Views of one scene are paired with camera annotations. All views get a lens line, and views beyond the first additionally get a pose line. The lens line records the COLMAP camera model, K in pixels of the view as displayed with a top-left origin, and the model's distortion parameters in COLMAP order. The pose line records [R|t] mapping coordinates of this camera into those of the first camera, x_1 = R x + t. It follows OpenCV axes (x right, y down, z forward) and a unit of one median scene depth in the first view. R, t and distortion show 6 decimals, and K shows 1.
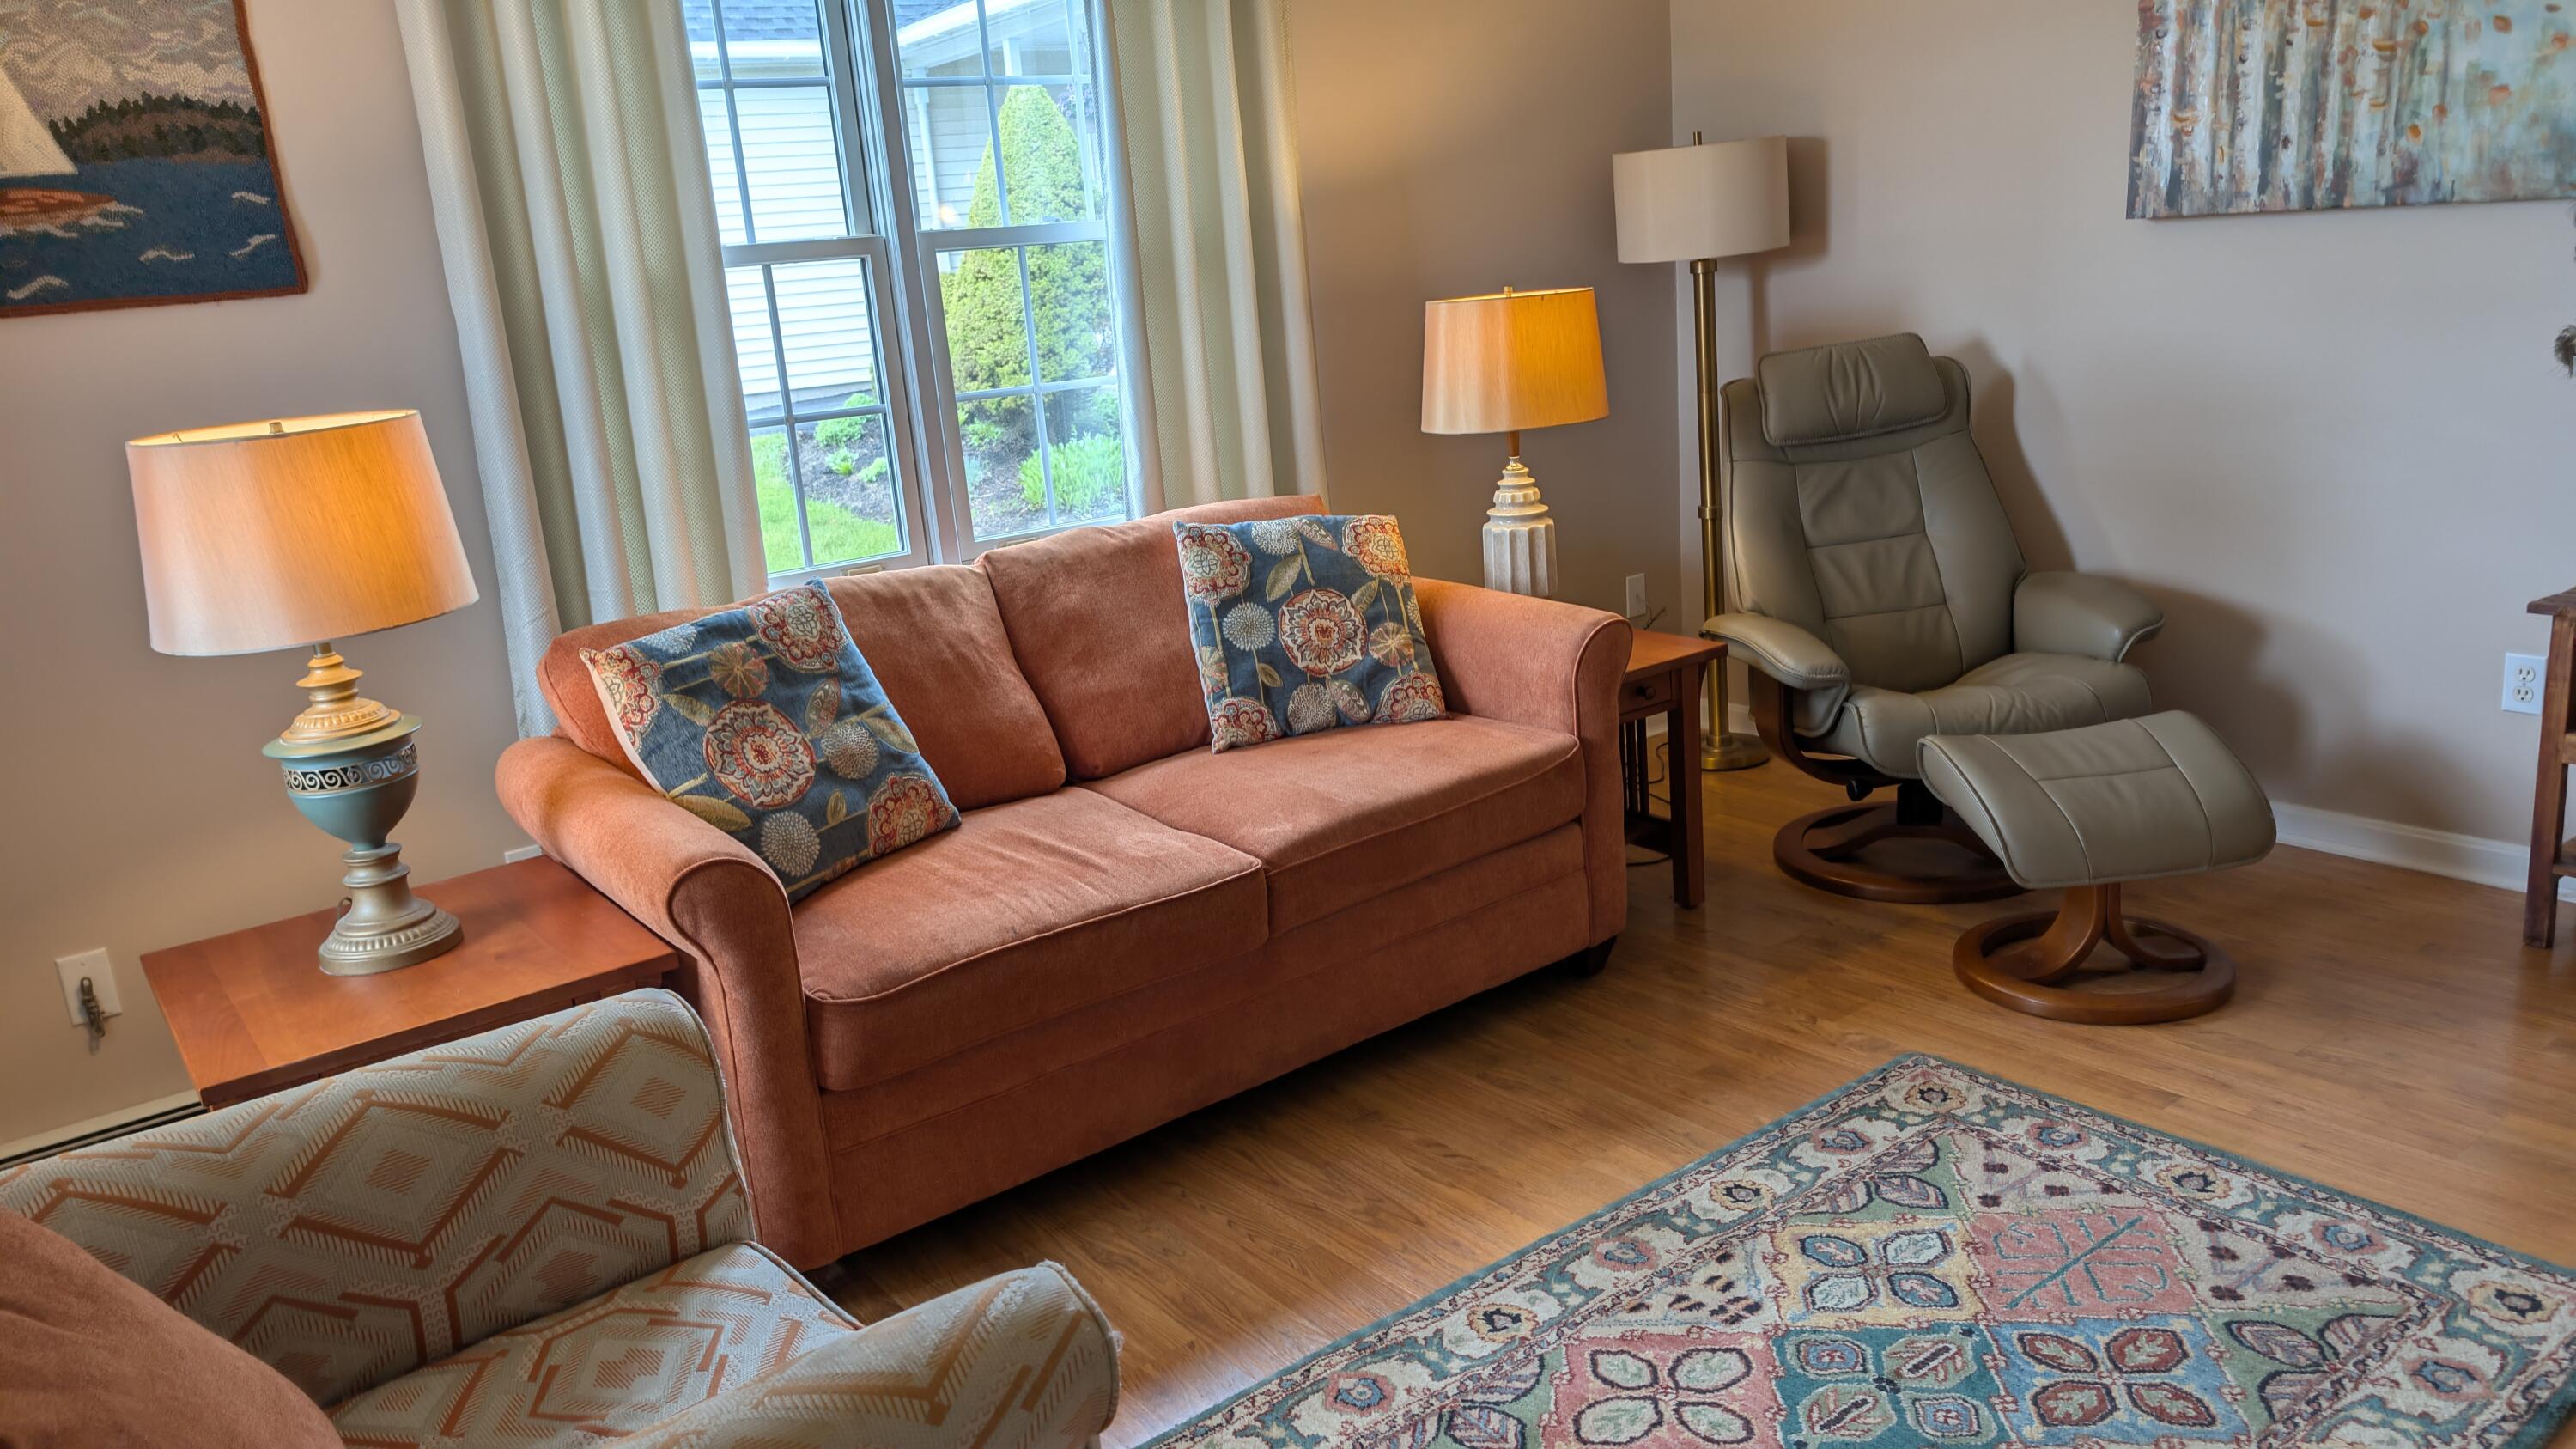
lens RADIAL K [[1825.0, 0, 1291.8], [0, 1825.0, 714.1], [0, 0, 1]] dist [0.023501, -0.003914]
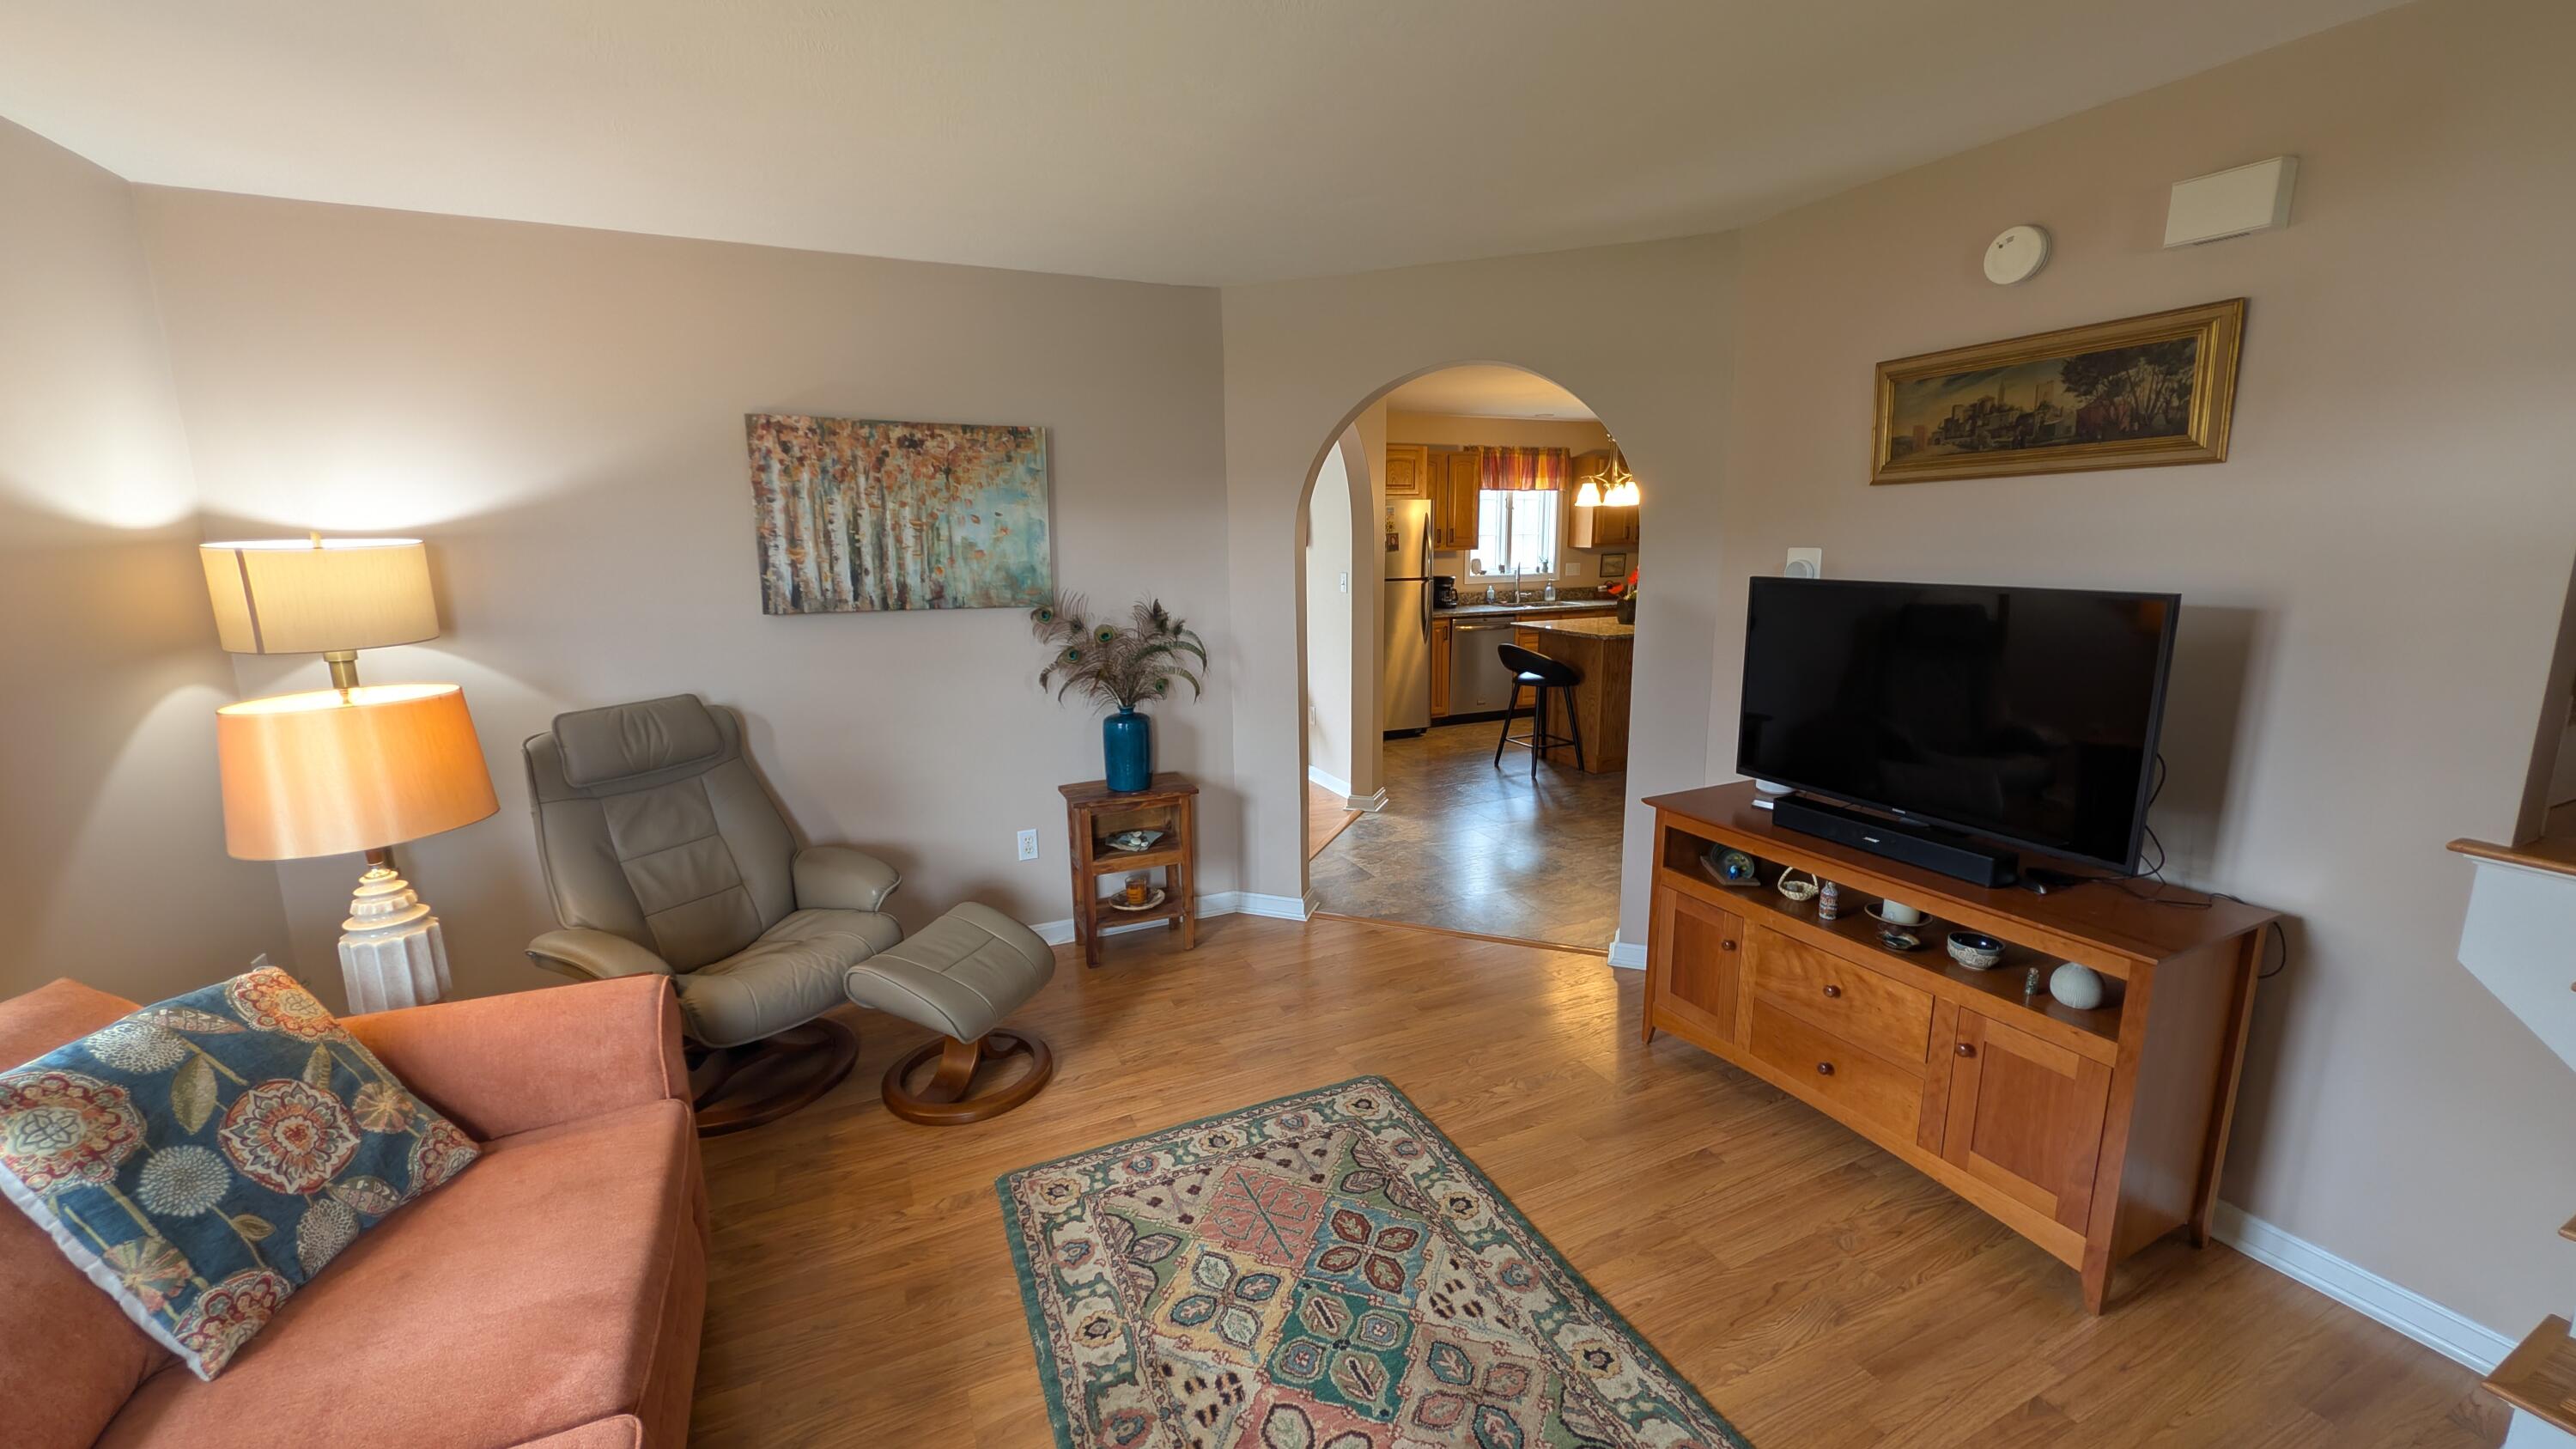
lens RADIAL K [[1004.8, 0, 1288.0], [0, 1004.8, 724.5], [0, 0, 1]] dist [-0.000012, 0.010368]
pose [[0.188610, -0.108153, 0.976078, -0.306645], [0.250248, 0.966399, 0.058724, -0.133621], [-0.949633, 0.233186, 0.209338, 0.475674]]
